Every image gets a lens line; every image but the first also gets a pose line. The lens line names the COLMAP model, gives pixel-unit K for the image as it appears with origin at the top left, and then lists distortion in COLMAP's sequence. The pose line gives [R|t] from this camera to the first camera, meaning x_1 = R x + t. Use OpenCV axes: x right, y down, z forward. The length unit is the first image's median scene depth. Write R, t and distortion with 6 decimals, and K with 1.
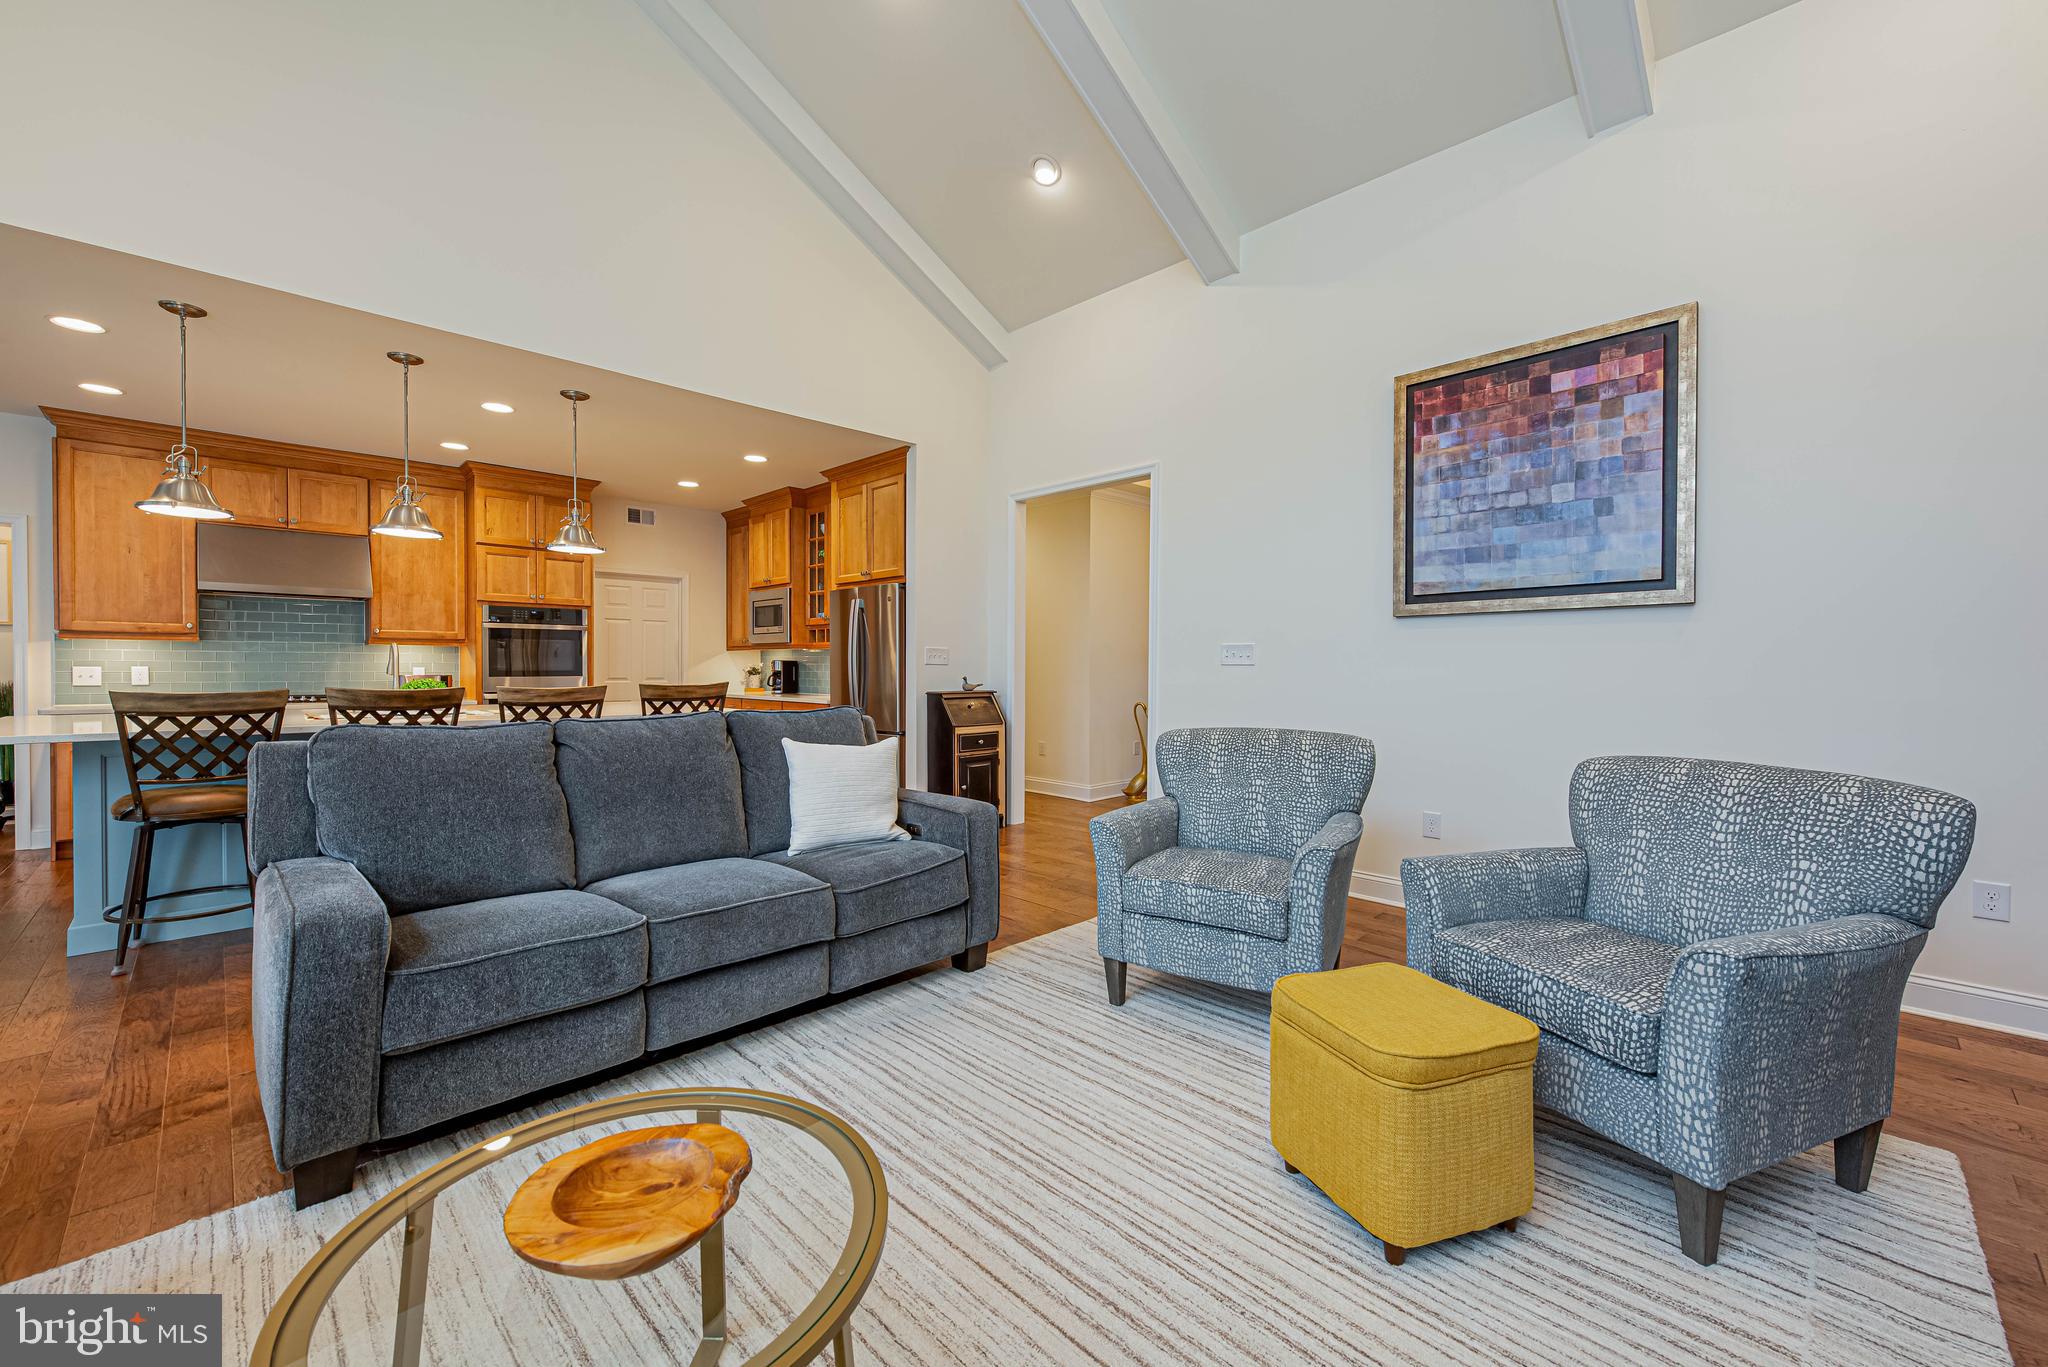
lens RADIAL K [[822.2, 0, 1009.7], [0, 822.2, 675.1], [0, 0, 1]] dist [0.009095, -0.001684]
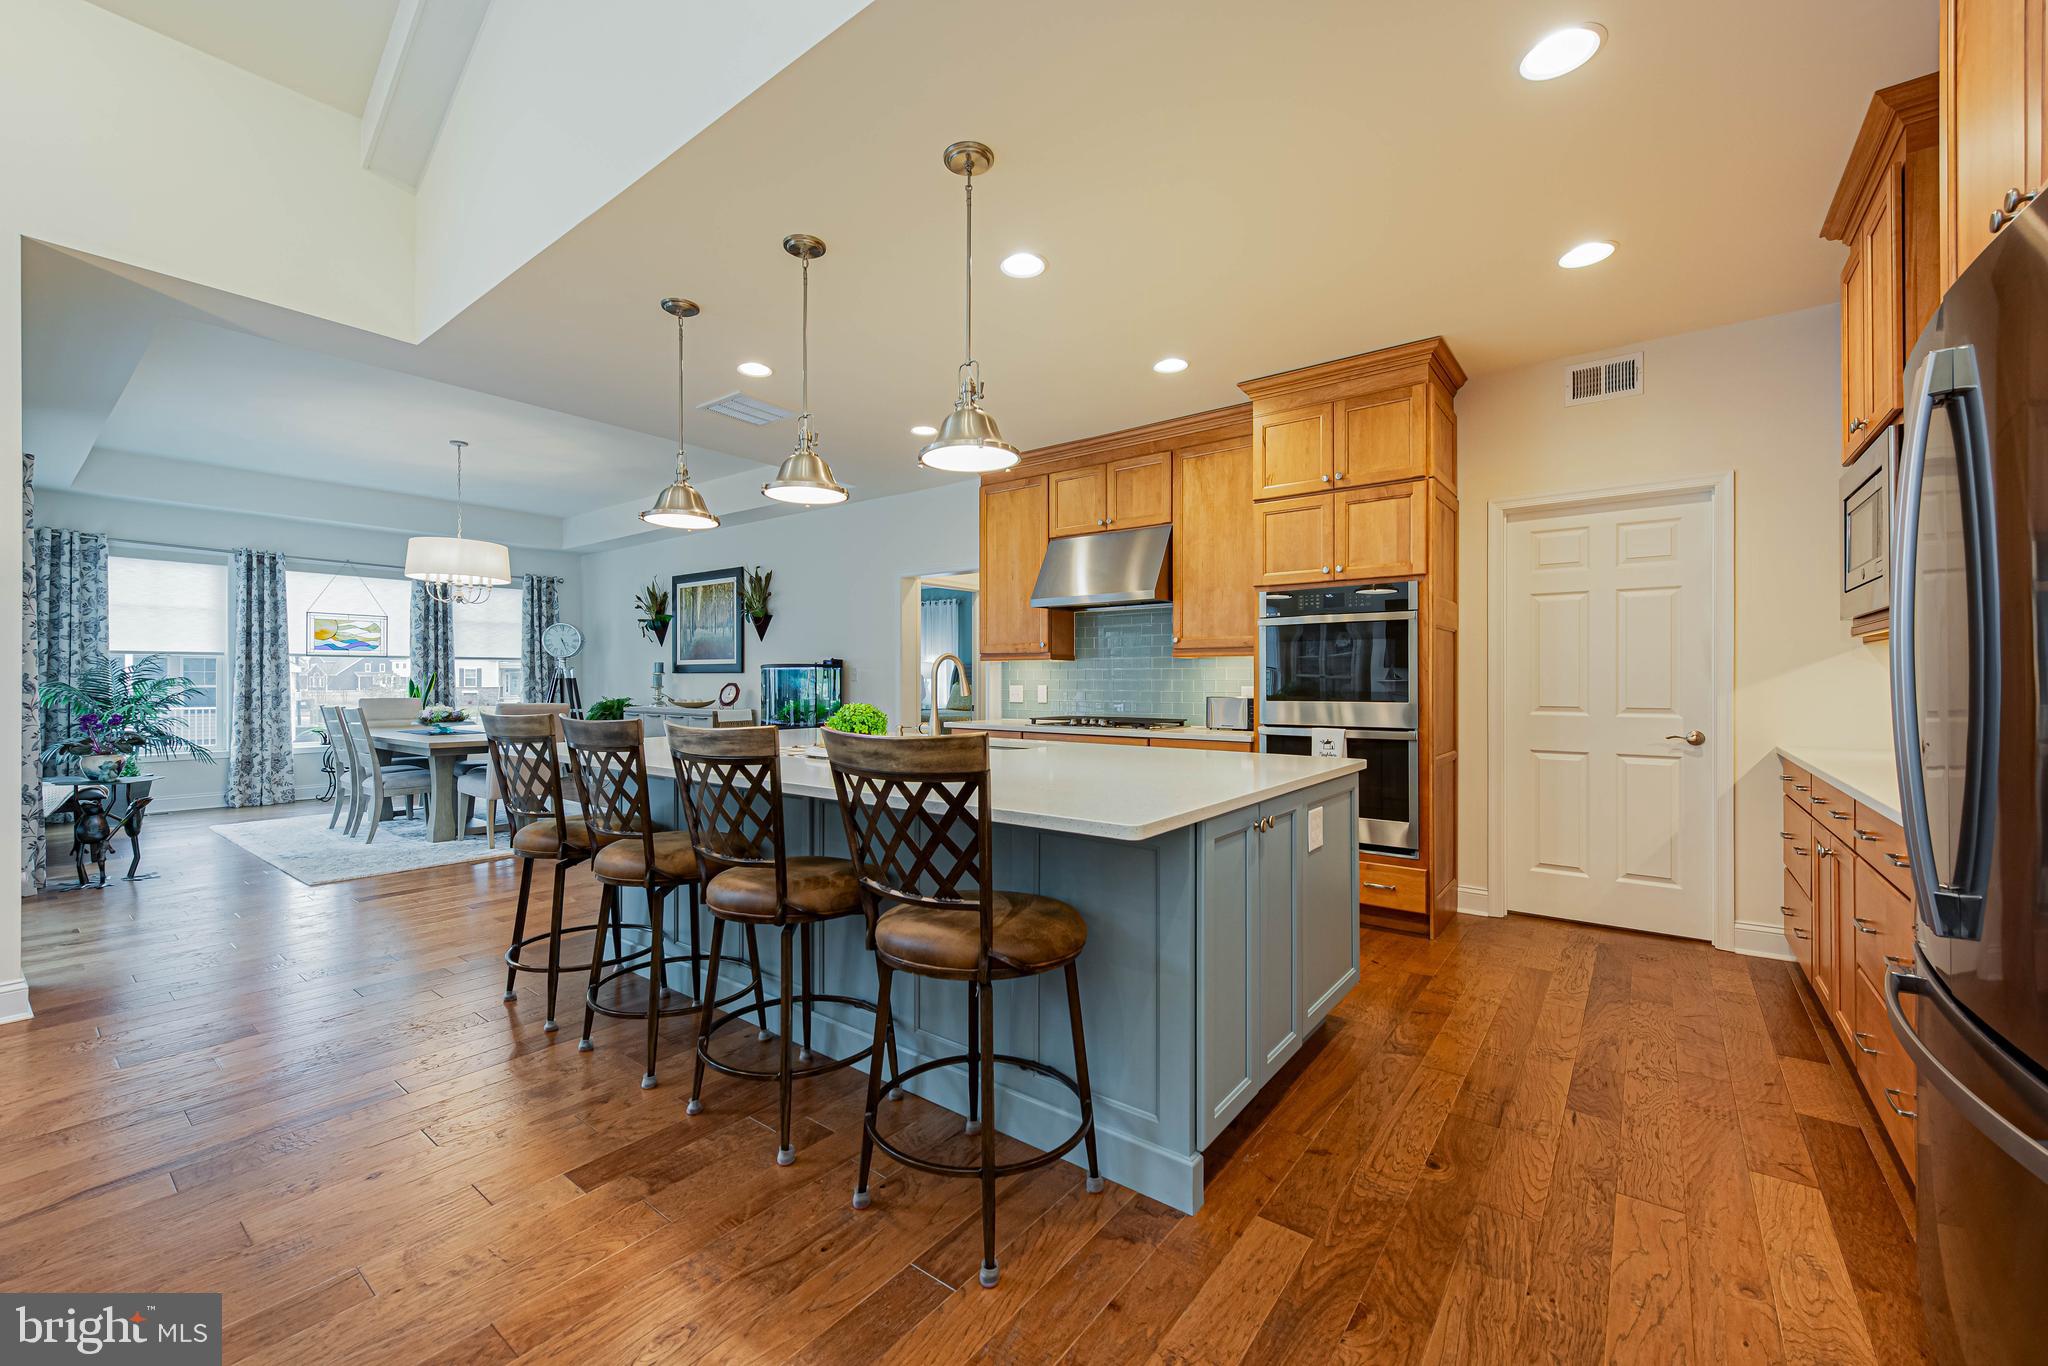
lens RADIAL K [[822.2, 0, 1015.2], [0, 822.2, 679.6], [0, 0, 1]] dist [0.009095, -0.001684]
pose [[0.146162, -0.007952, -0.989229, -0.013227], [-0.006295, 0.999940, -0.008968, -0.011027], [0.989241, 0.007538, 0.146103, 1.105834]]
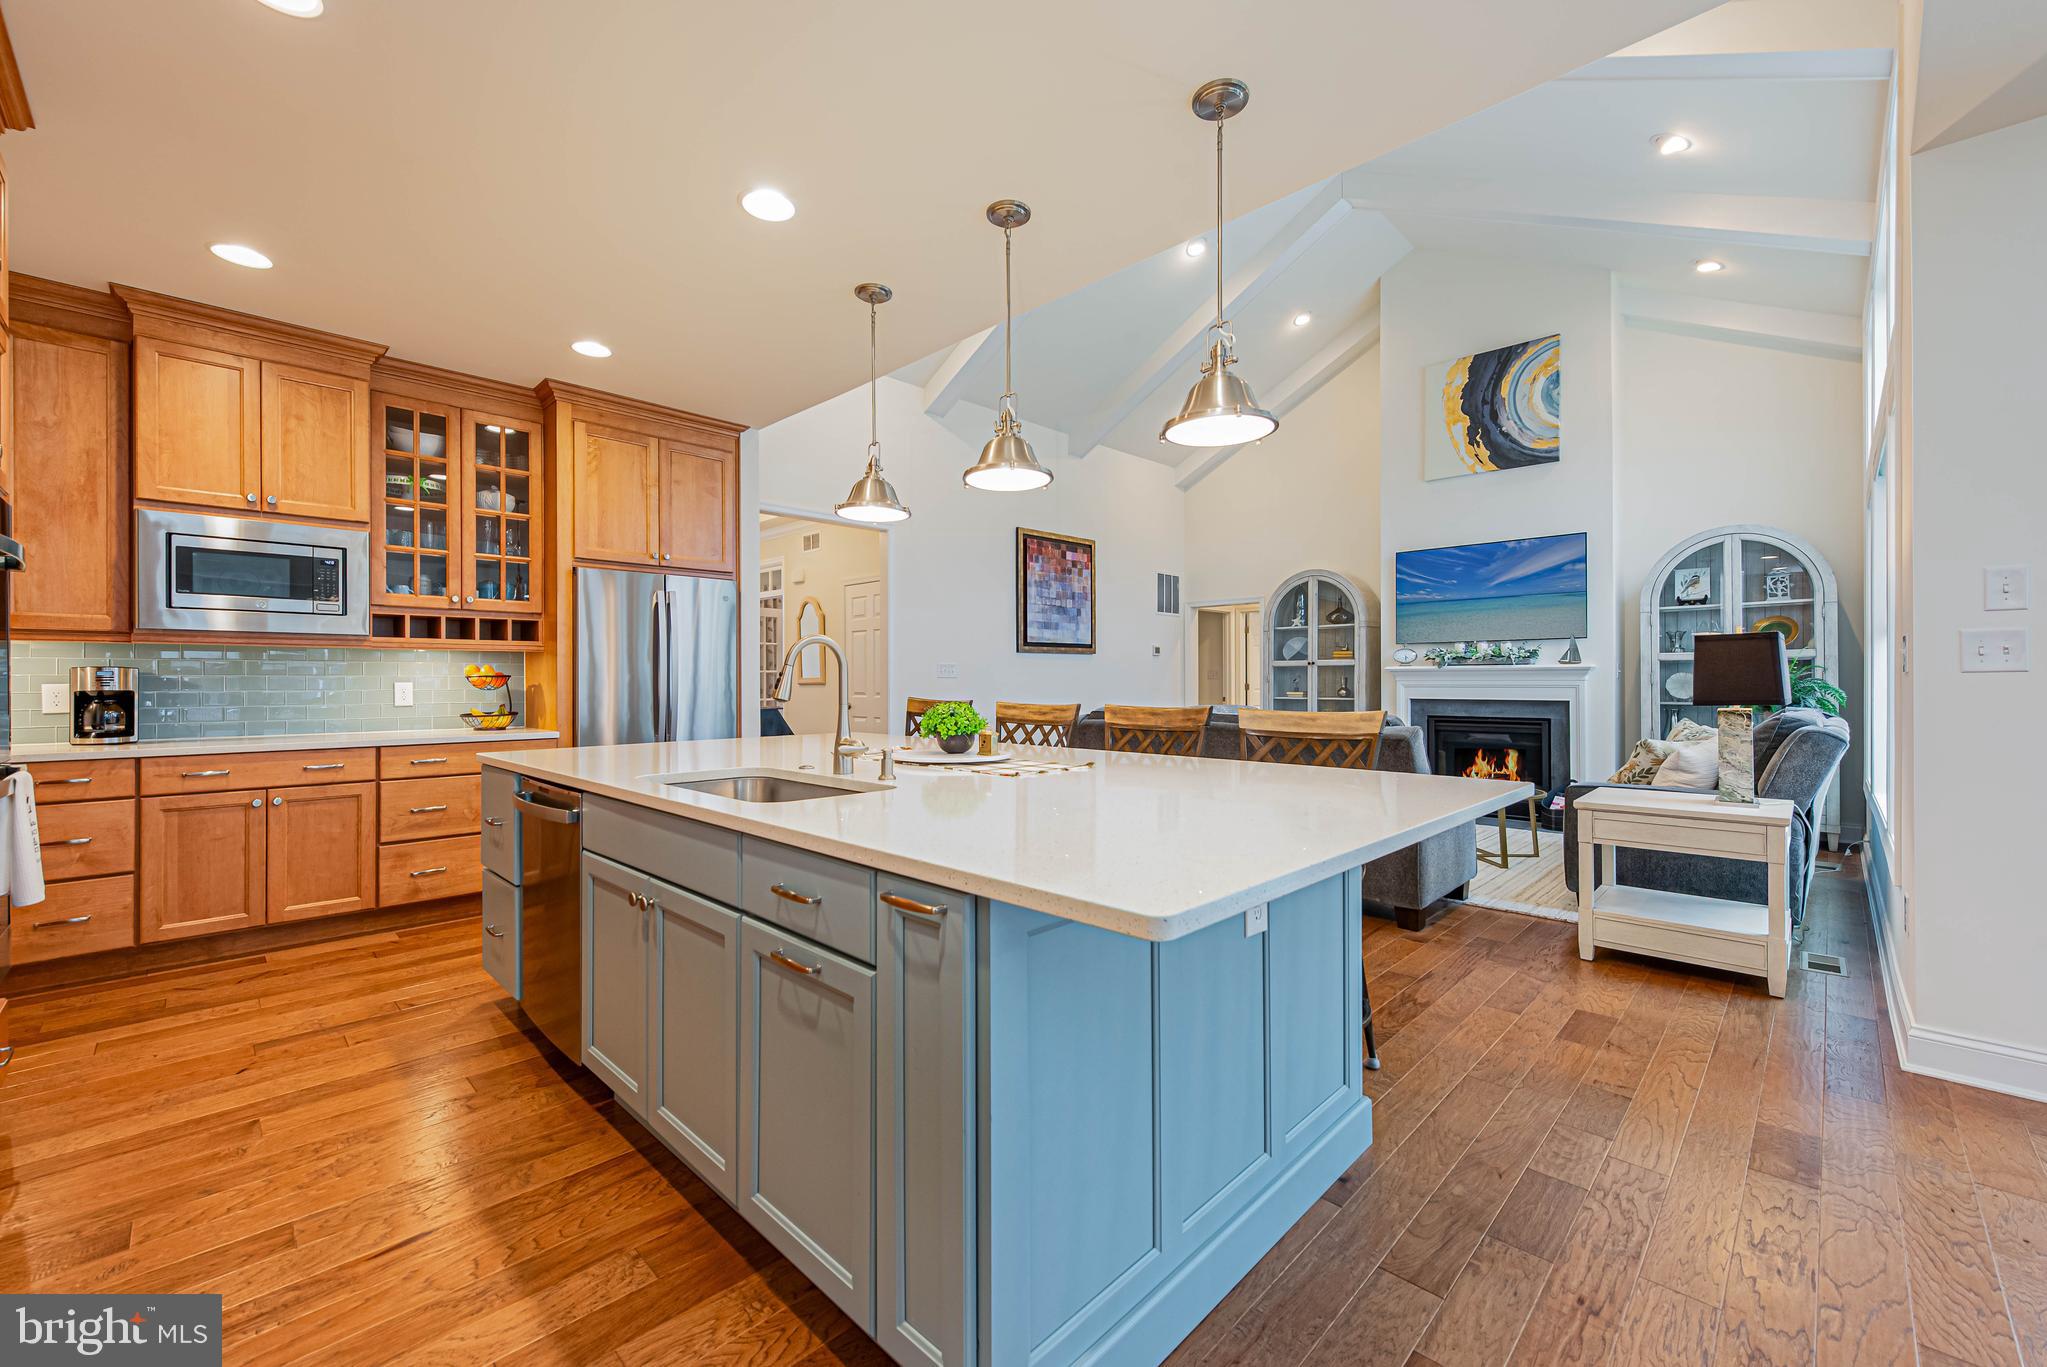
lens RADIAL K [[821.8, 0, 1009.8], [0, 821.8, 680.0], [0, 0, 1]] dist [0.009095, -0.001684]
pose [[-0.019485, -0.005794, 0.999793, -1.432049], [0.009064, 0.999941, 0.005971, -0.017748], [-0.999769, 0.009178, -0.019431, 1.056492]]
